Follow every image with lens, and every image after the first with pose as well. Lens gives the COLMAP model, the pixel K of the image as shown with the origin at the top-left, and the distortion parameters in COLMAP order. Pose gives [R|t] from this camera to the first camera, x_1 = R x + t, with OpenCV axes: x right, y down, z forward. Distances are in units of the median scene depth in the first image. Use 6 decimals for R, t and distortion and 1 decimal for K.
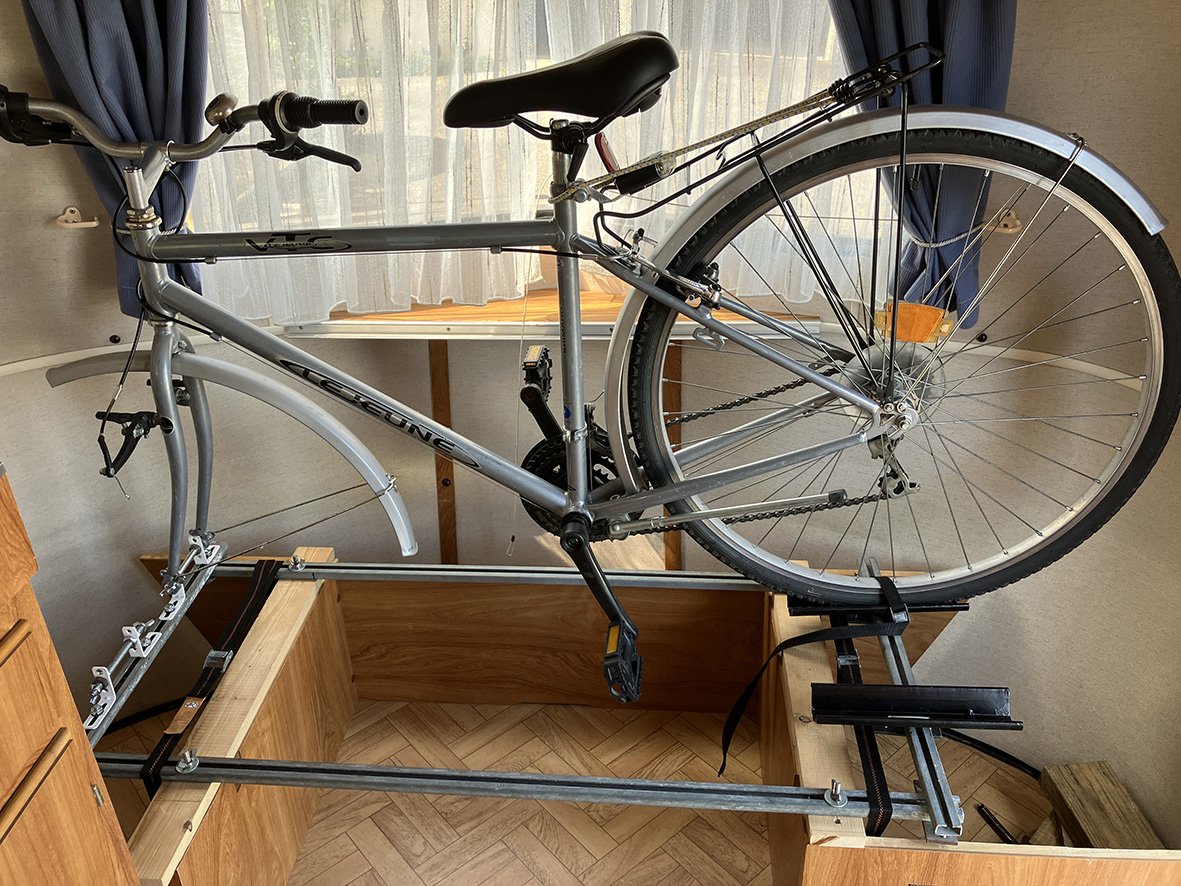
lens RADIAL K [[958.2, 0, 586.0], [0, 958.2, 441.2], [0, 0, 1]] dist [0.027947, -0.055699]
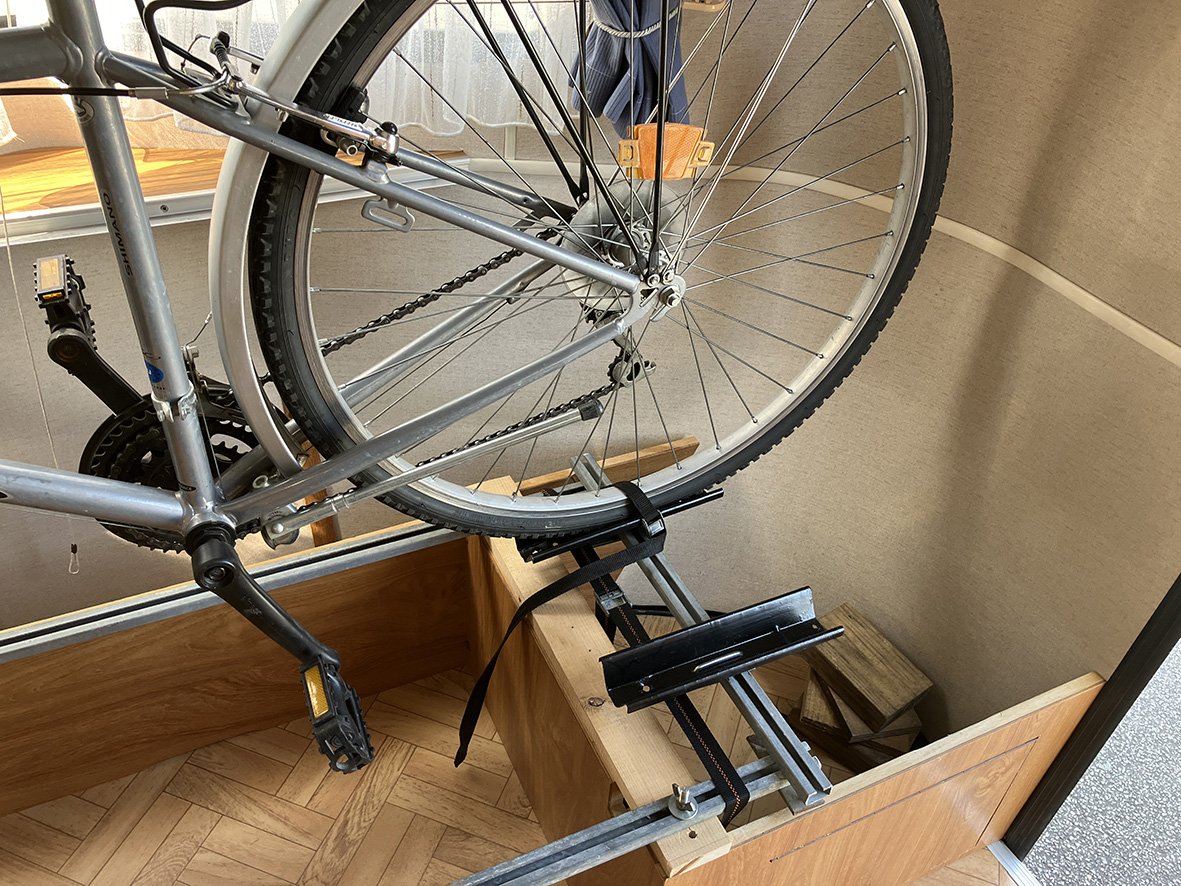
lens RADIAL K [[958.2, 0, 593.4], [0, 958.2, 445.4], [0, 0, 1]] dist [0.027947, -0.055699]
pose [[0.860723, -0.248165, 0.444488, -0.059186], [0.161123, 0.961046, 0.224564, -0.073793], [-0.482902, -0.121671, 0.867180, 0.348583]]
